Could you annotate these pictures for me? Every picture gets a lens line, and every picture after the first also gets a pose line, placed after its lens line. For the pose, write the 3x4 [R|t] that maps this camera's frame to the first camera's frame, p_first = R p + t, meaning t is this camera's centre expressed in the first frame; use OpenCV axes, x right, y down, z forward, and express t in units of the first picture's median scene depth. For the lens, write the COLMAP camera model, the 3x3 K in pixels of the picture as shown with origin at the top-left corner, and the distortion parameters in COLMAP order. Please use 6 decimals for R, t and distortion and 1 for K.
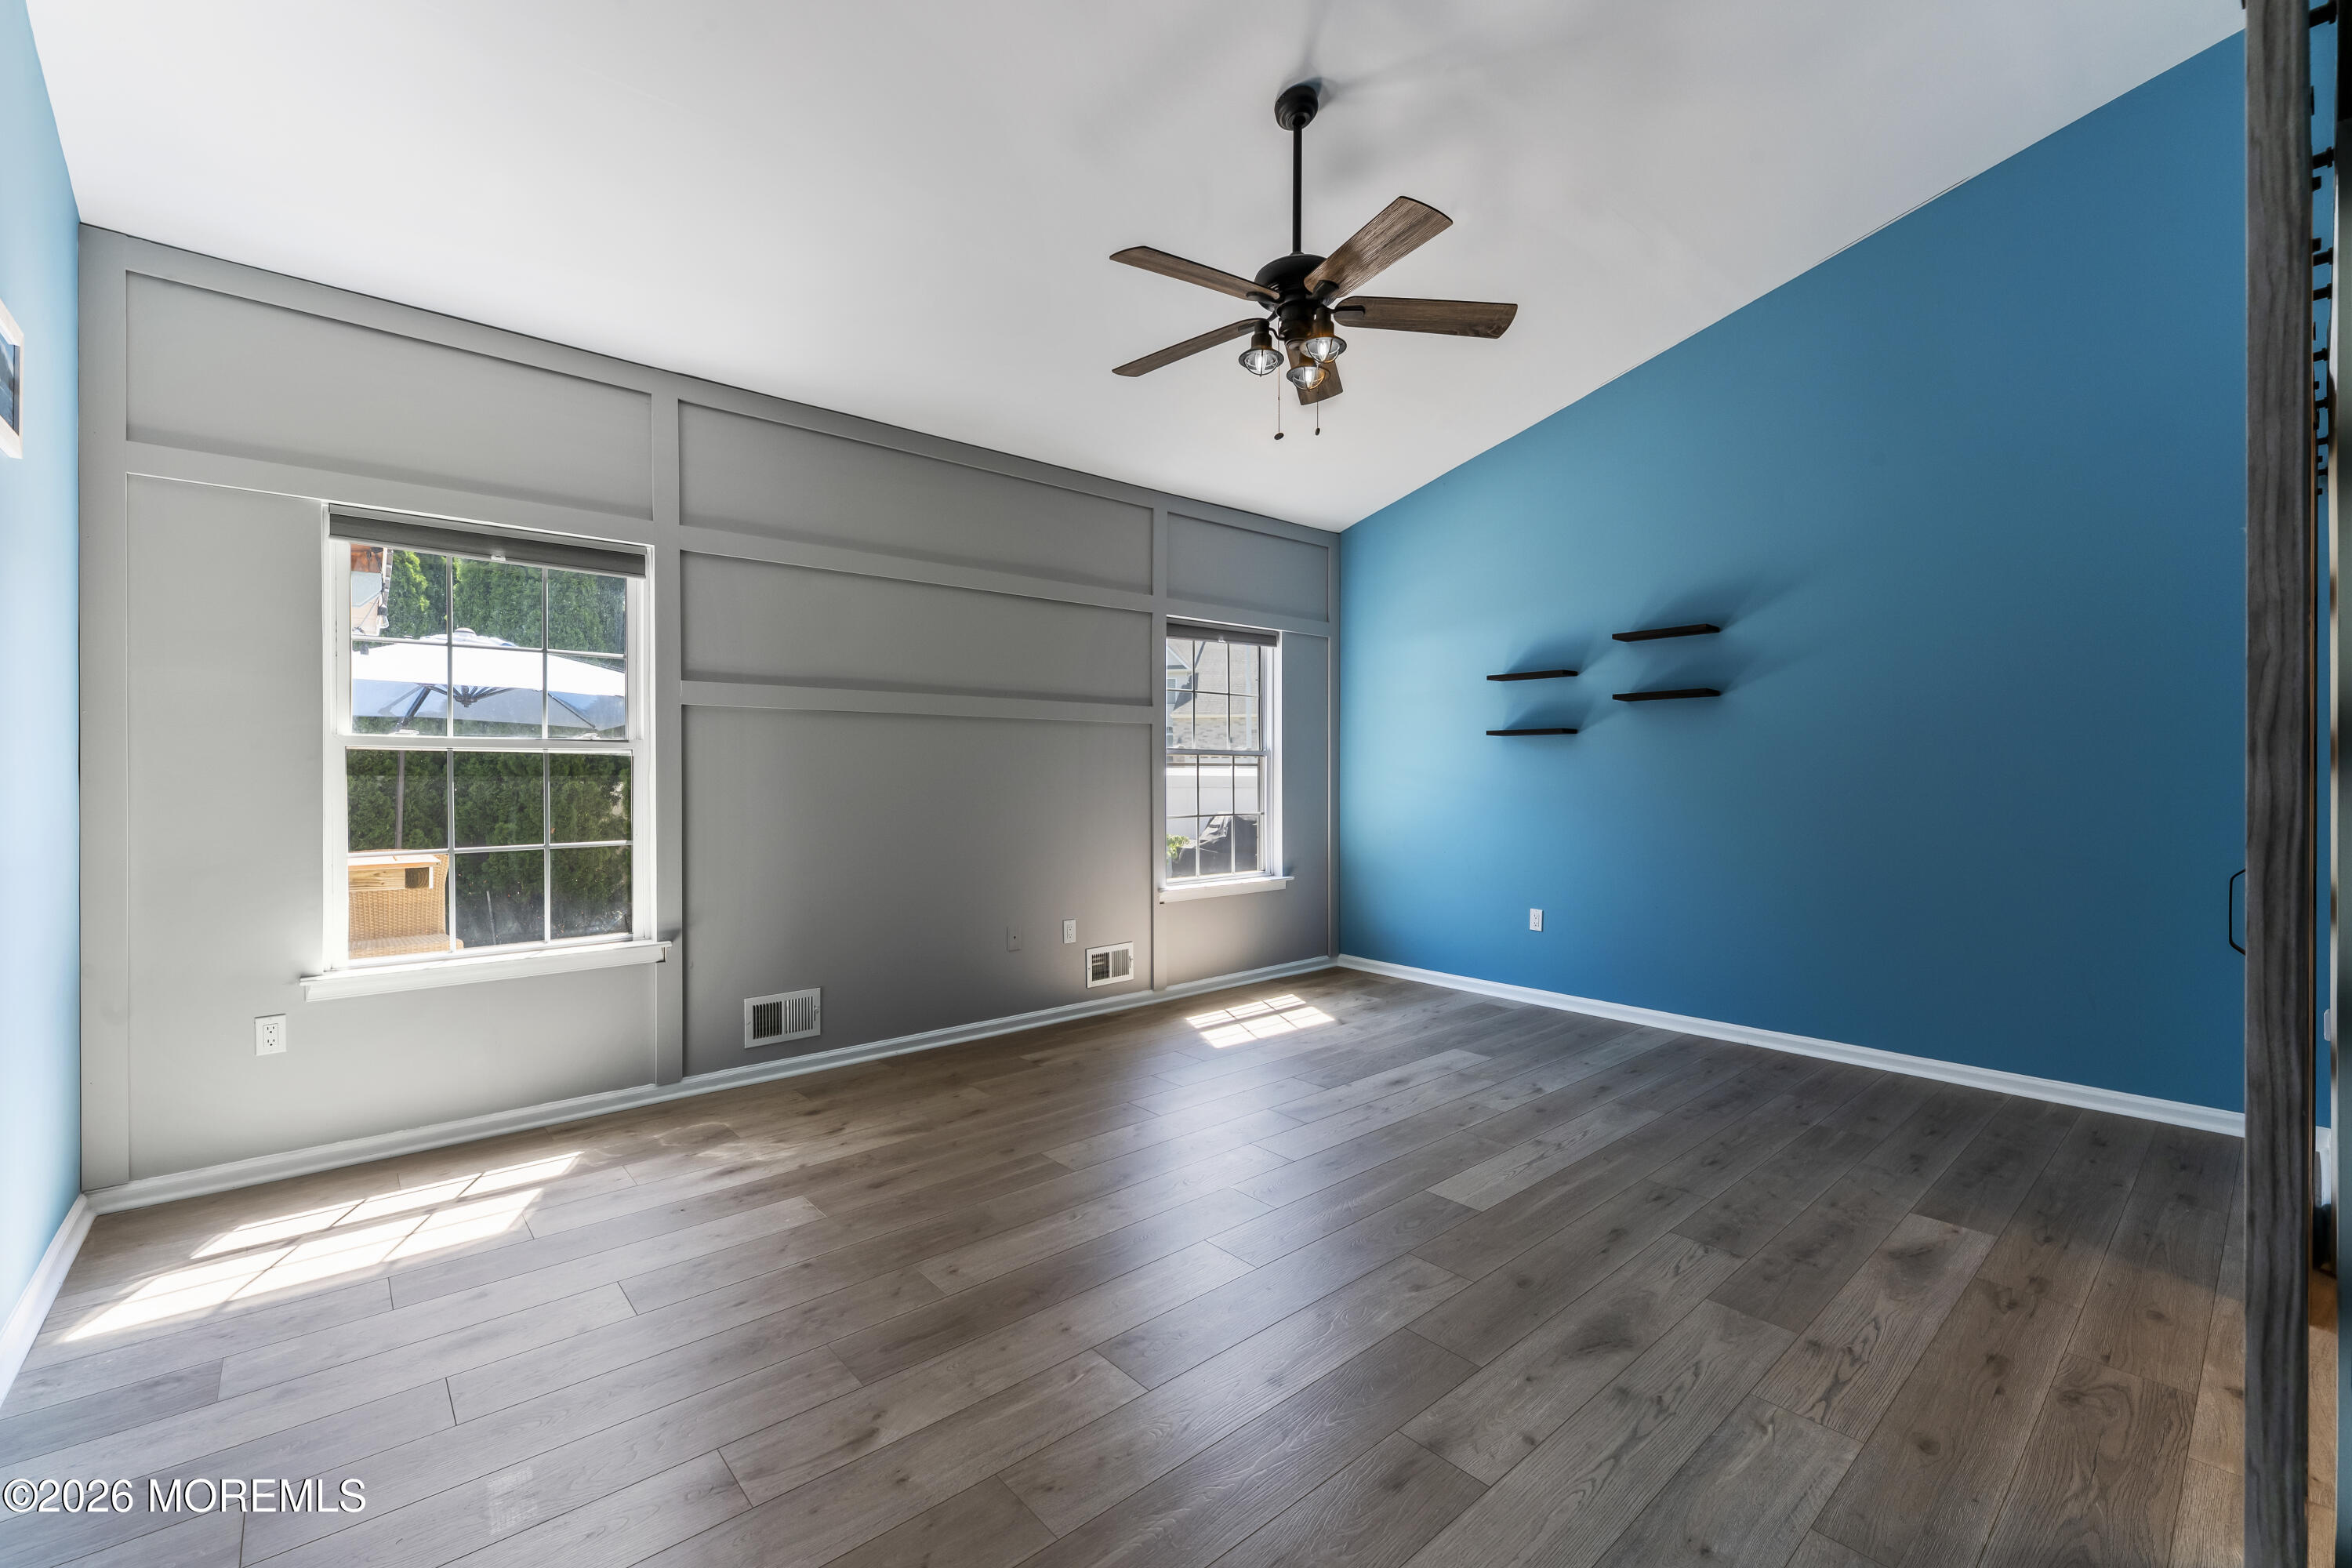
lens RADIAL K [[979.0, 0, 1180.4], [0, 979.0, 778.1], [0, 0, 1]] dist [0.002919, 0.000009]
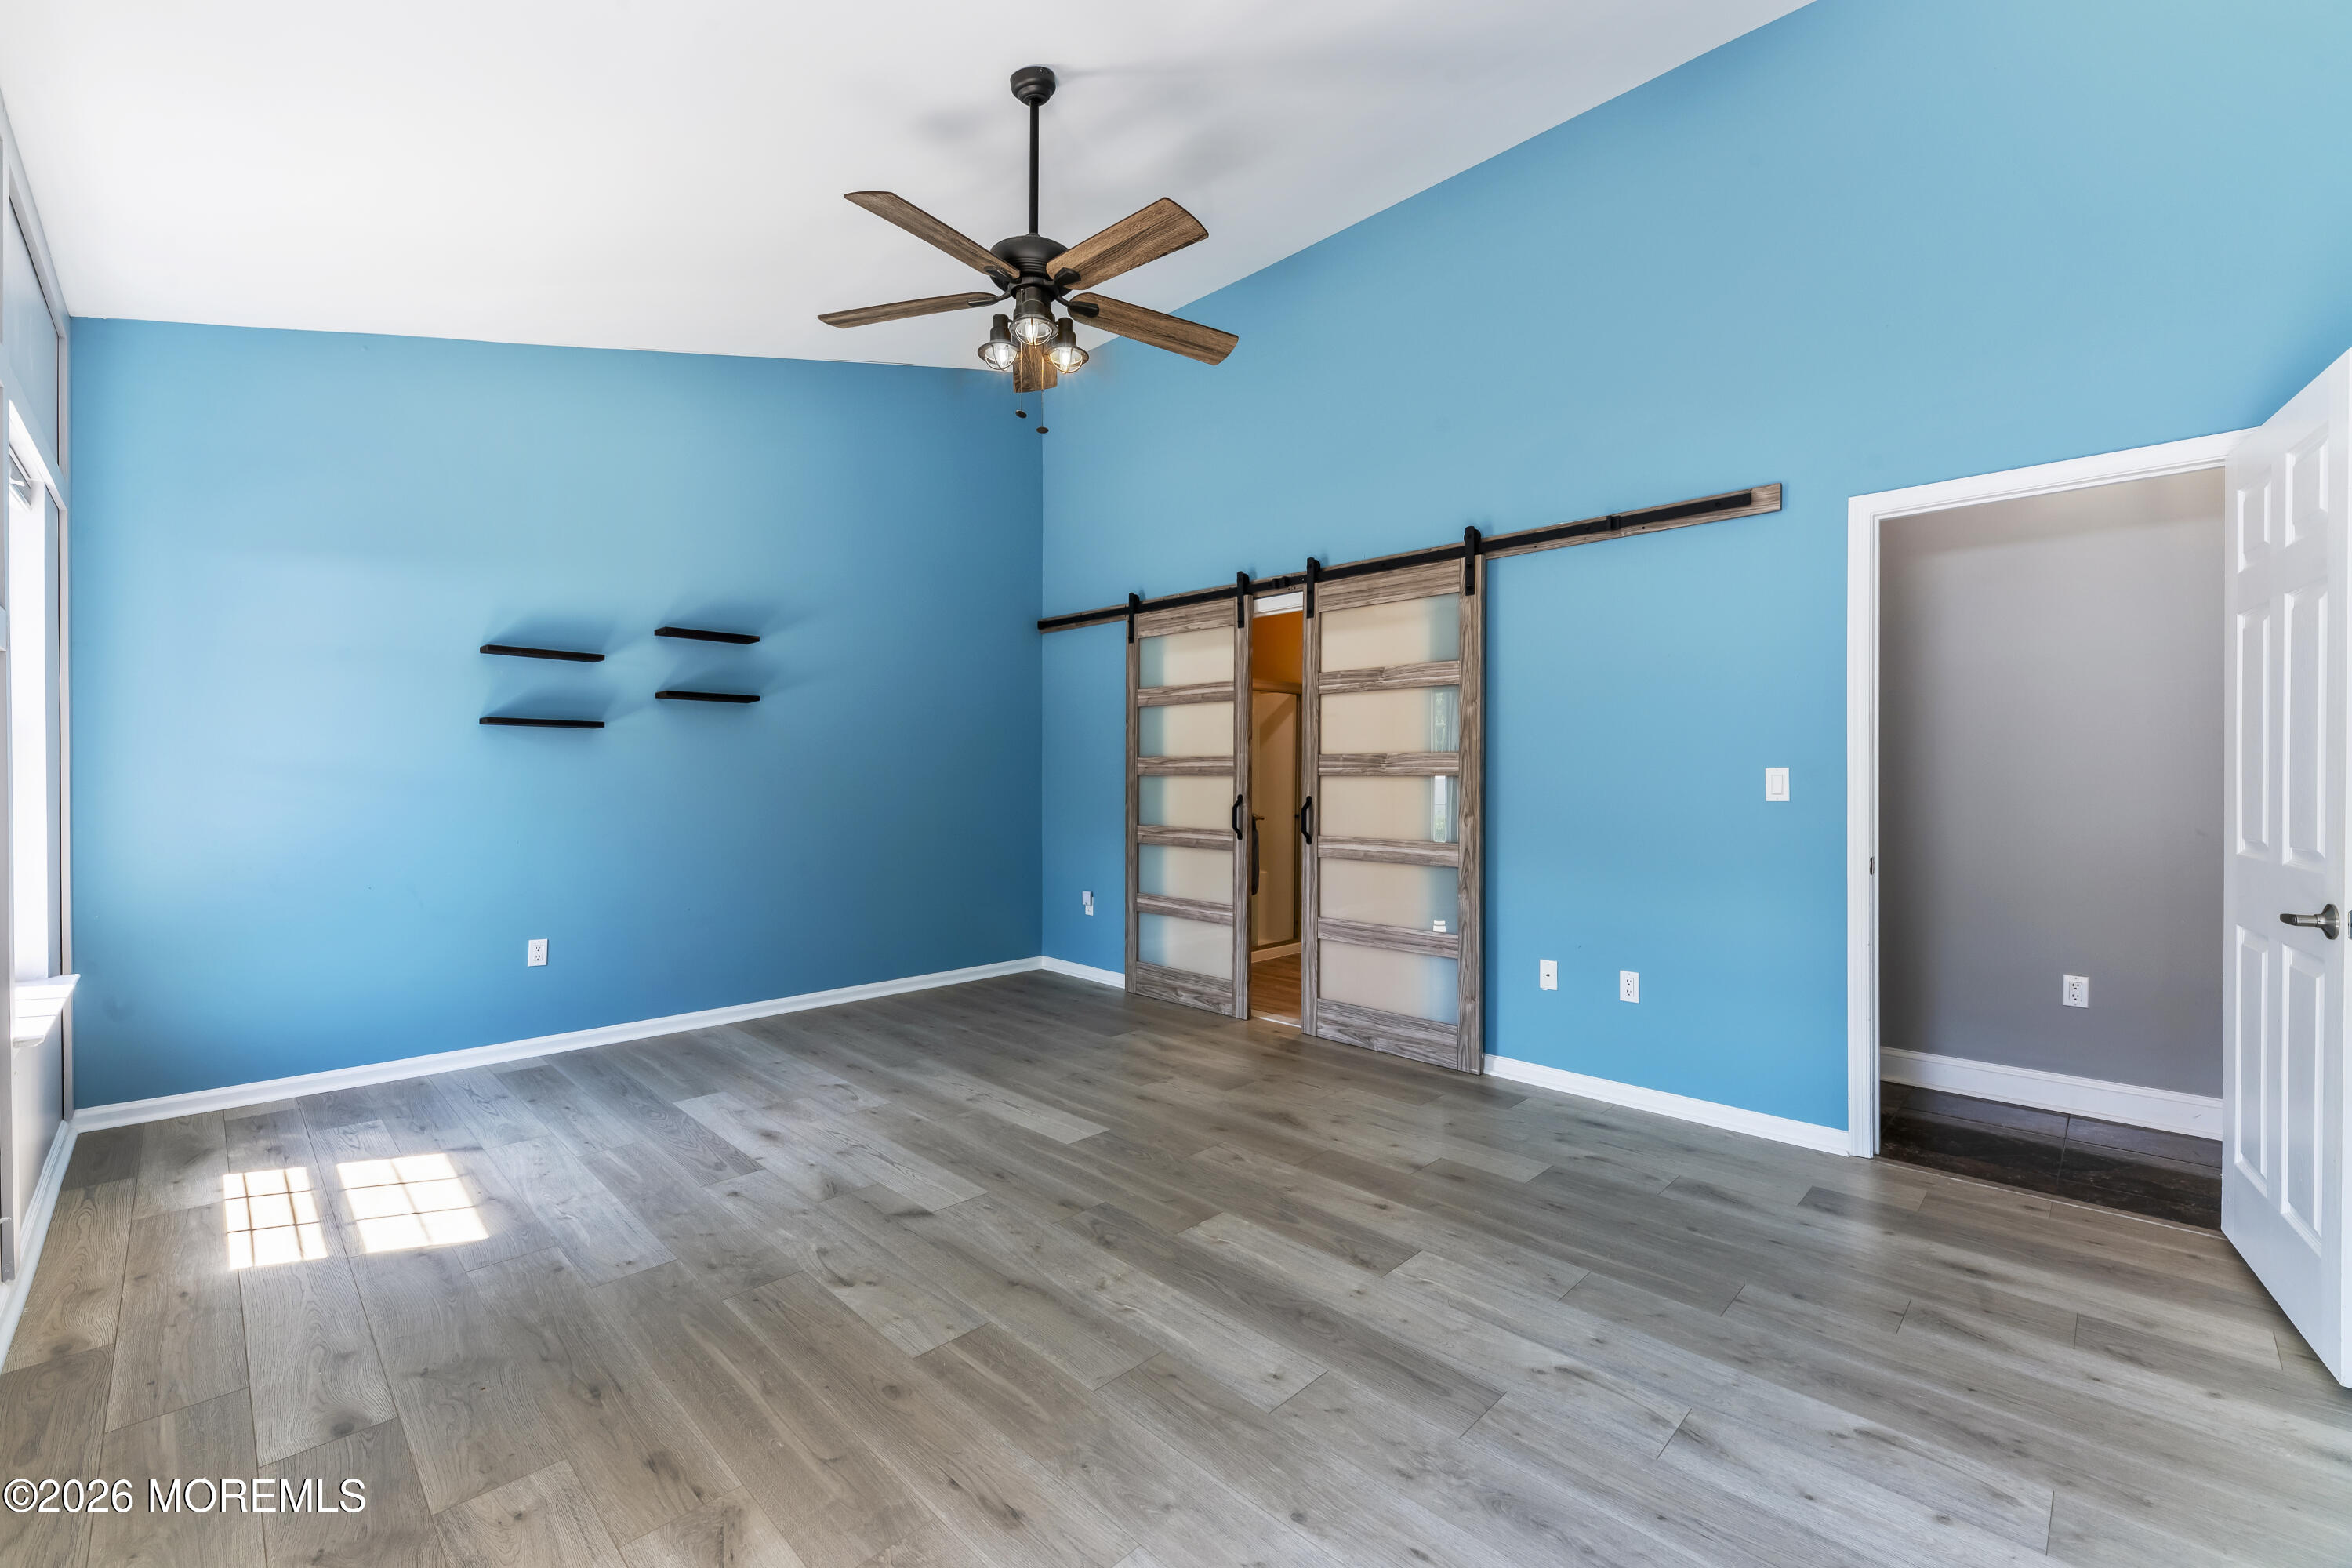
lens RADIAL K [[974.3, 0, 1176.0], [0, 974.3, 784.0], [0, 0, 1]] dist [0.000759, -0.000031]
pose [[-0.074201, -0.004161, 0.997235, -0.792154], [0.003076, 0.999986, 0.004401, 0.005285], [-0.997239, 0.003394, -0.074187, 0.876326]]
